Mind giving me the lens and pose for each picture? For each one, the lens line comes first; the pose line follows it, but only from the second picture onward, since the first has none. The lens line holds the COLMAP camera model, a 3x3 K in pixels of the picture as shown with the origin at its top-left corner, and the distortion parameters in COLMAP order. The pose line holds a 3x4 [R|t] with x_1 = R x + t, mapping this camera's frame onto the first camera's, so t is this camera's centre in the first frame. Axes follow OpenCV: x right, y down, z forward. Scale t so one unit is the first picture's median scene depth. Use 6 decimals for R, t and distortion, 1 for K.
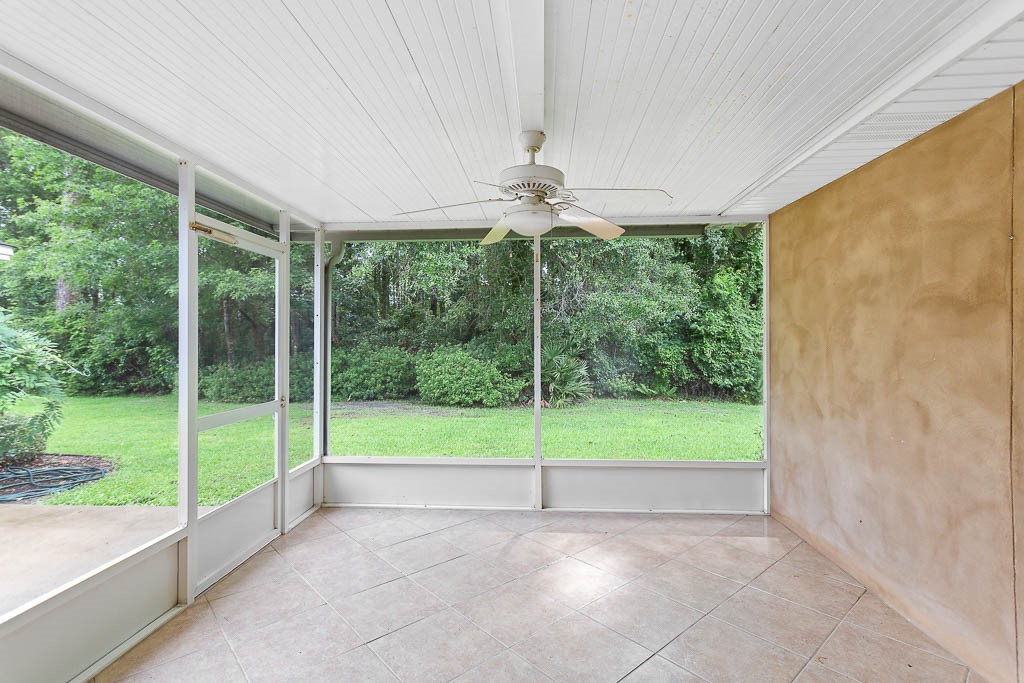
lens RADIAL K [[494.5, 0, 509.9], [0, 494.5, 340.8], [0, 0, 1]] dist [0.000557, 0.000190]
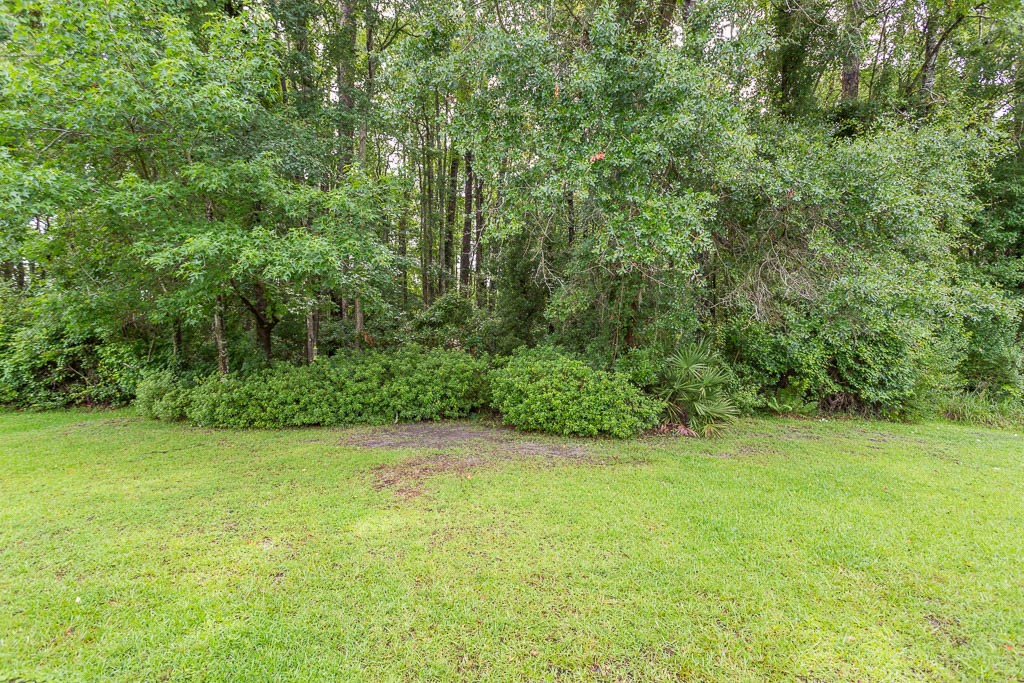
lens RADIAL K [[494.5, 0, 514.3], [0, 494.5, 340.9], [0, 0, 1]] dist [0.000557, 0.000190]
pose [[0.996292, 0.006040, 0.085820, -0.214605], [-0.007698, 0.999790, 0.019008, -0.015116], [-0.085687, -0.019599, 0.996129, 0.260475]]
